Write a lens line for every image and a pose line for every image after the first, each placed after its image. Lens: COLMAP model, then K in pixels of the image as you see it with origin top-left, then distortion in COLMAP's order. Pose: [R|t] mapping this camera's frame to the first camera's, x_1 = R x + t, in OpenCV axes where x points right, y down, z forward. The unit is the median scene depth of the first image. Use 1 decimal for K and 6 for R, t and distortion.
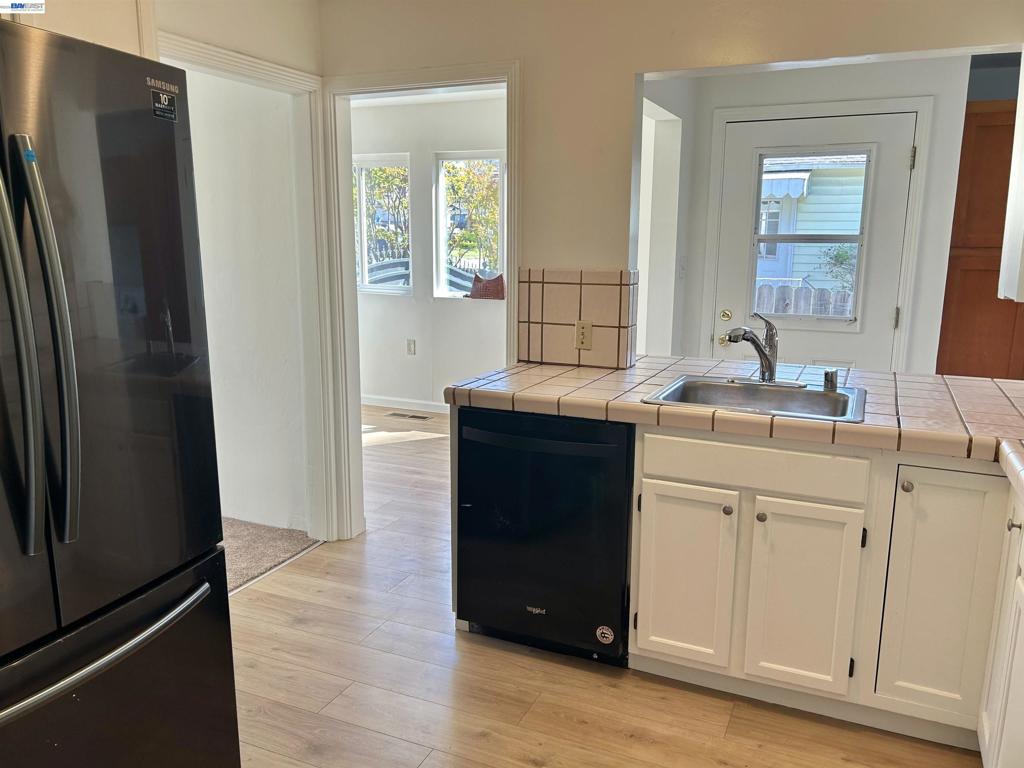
lens RADIAL K [[776.1, 0, 515.9], [0, 776.1, 386.4], [0, 0, 1]] dist [0.049879, -0.045982]
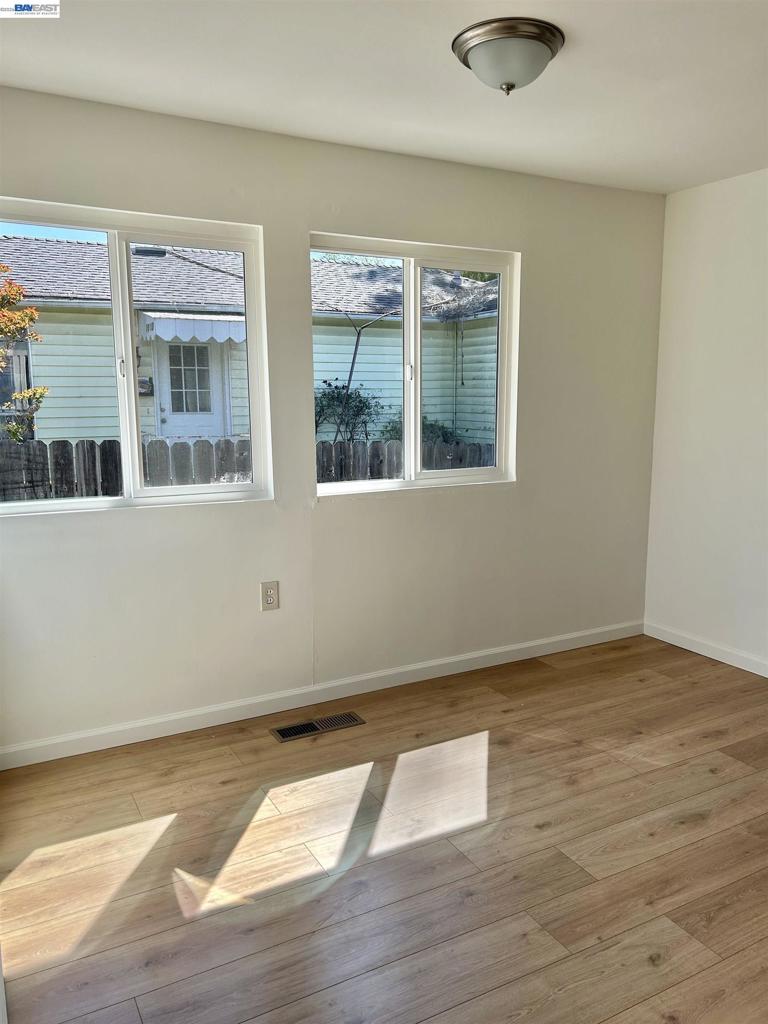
lens RADIAL K [[776.1, 0, 385.3], [0, 776.1, 511.8], [0, 0, 1]] dist [0.049879, -0.045982]
pose [[0.602029, -0.128679, 0.788037, -0.496804], [0.149321, 0.987662, 0.047200, -0.120018], [-0.784387, 0.089255, 0.613816, 0.607129]]
